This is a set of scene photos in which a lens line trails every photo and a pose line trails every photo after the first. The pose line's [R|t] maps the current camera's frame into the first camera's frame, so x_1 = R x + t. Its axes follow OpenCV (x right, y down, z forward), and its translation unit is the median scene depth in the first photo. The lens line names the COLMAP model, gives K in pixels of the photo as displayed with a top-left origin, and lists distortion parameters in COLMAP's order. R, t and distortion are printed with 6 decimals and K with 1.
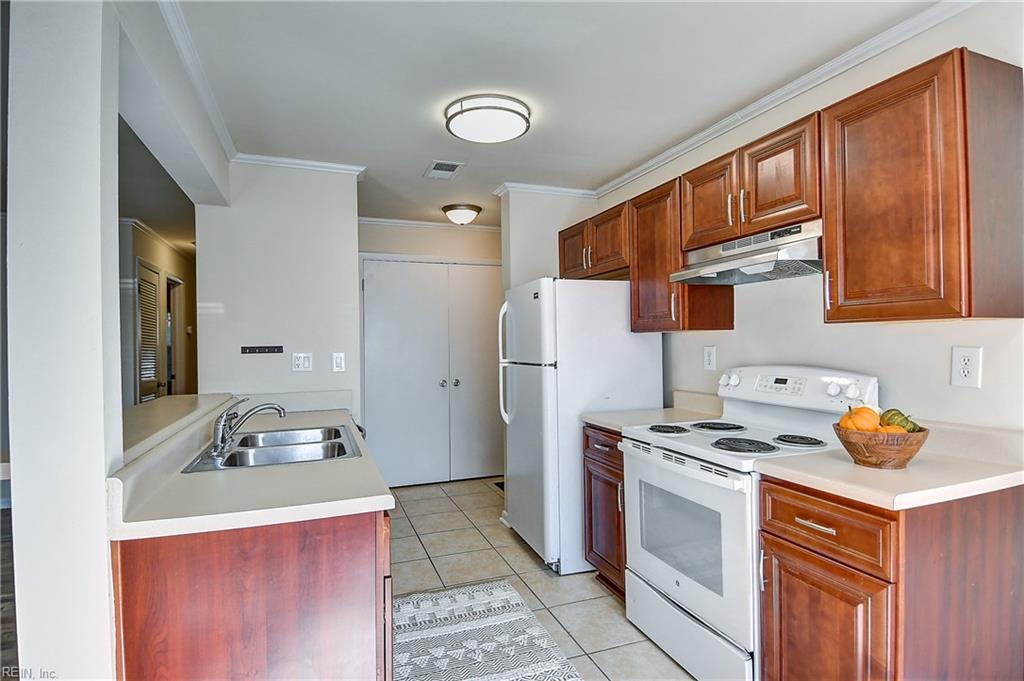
lens RADIAL K [[538.3, 0, 509.4], [0, 538.3, 341.9], [0, 0, 1]] dist [0.010503, -0.006508]
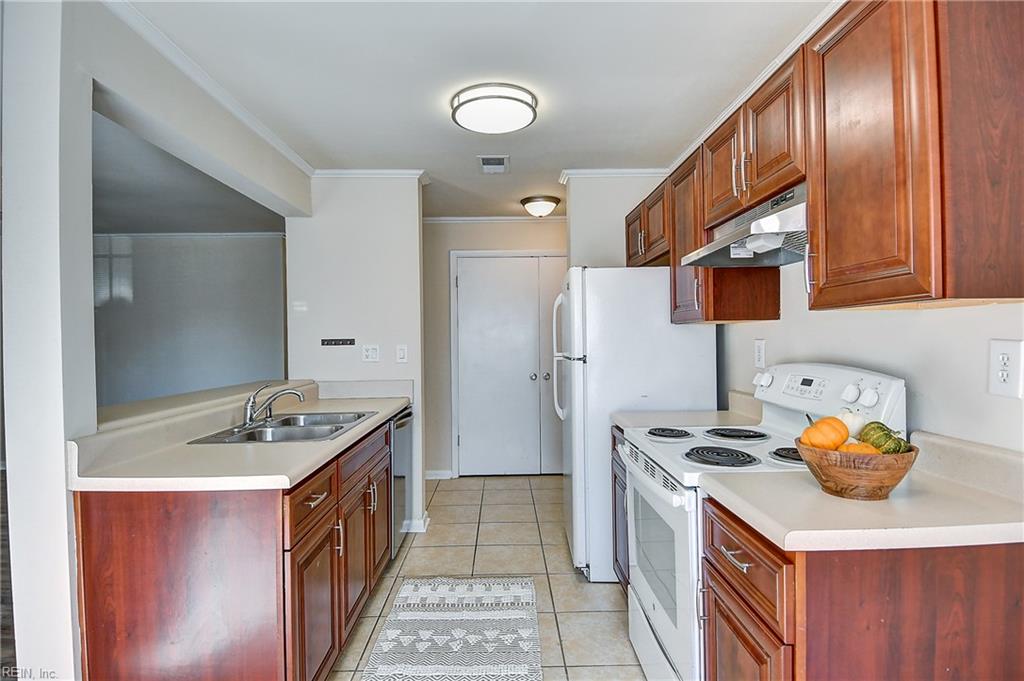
lens RADIAL K [[538.3, 0, 509.5], [0, 538.3, 339.8], [0, 0, 1]] dist [0.010503, -0.006508]
pose [[0.941067, 0.001797, -0.338215, 0.363585], [0.000603, 0.999975, 0.006992, 0.002658], [0.338219, -0.006784, 0.941043, 0.084514]]
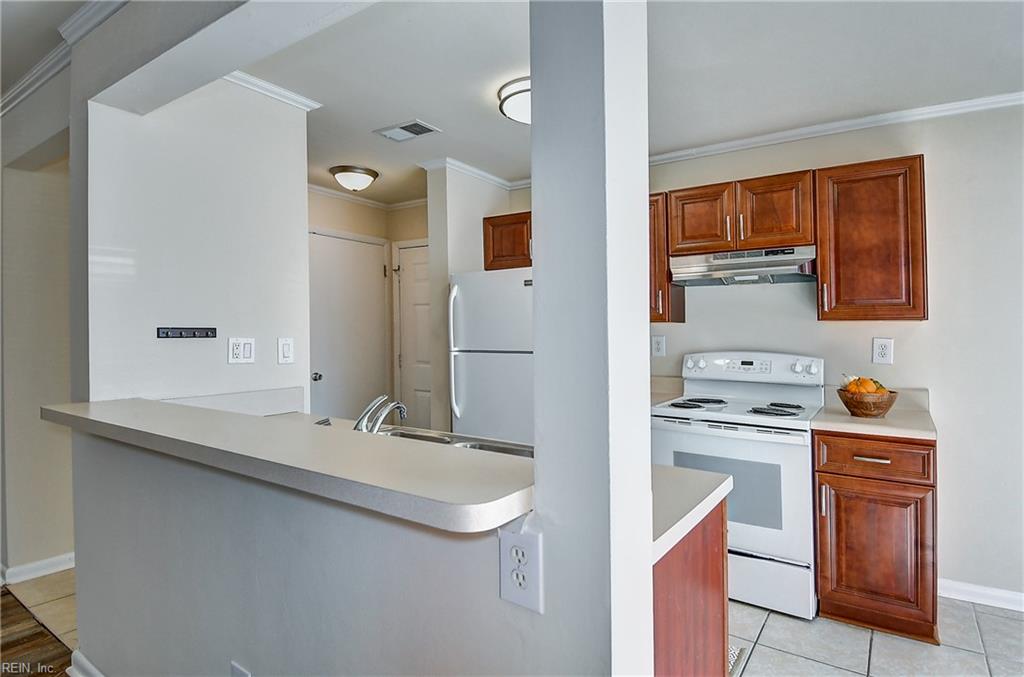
lens RADIAL K [[555.9, 0, 529.7], [0, 555.9, 323.4], [0, 0, 1]] dist [0.013710, 0.000486]
pose [[0.799803, 0.027236, 0.599644, -0.745055], [-0.016804, 0.999594, -0.022989, 0.016219], [-0.600027, 0.008310, 0.799937, 0.239682]]
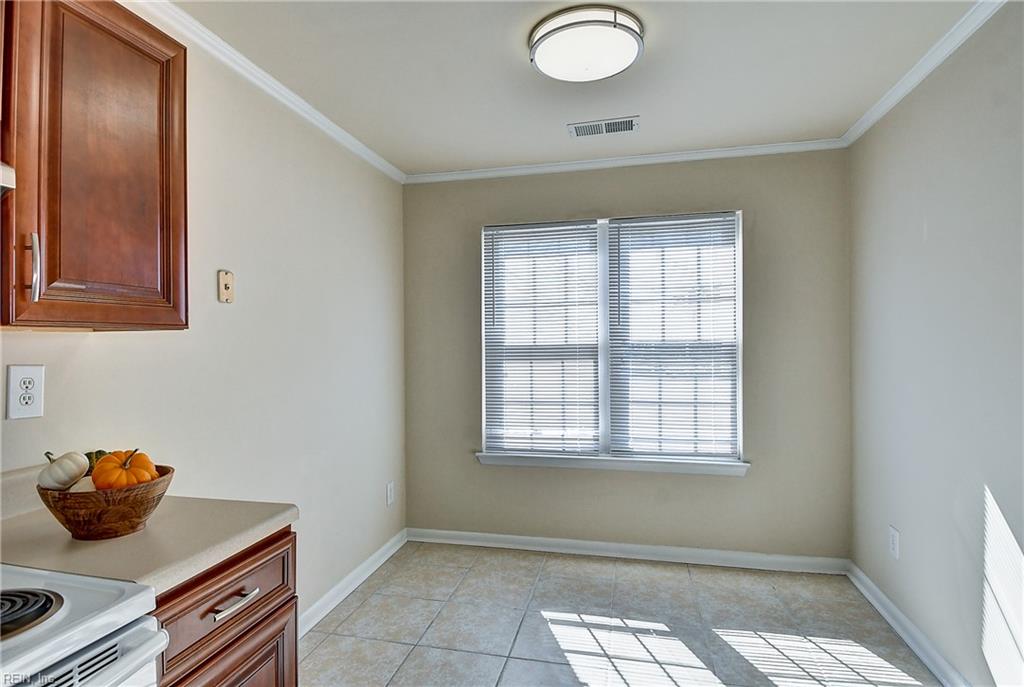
lens RADIAL K [[538.3, 0, 507.5], [0, 538.3, 334.5], [0, 0, 1]] dist [0.010503, -0.006508]
pose [[-0.851623, 0.019634, 0.523787, -0.095812], [0.010721, 0.999742, -0.020044, -0.008438], [-0.524046, -0.011455, -0.851613, 0.997516]]
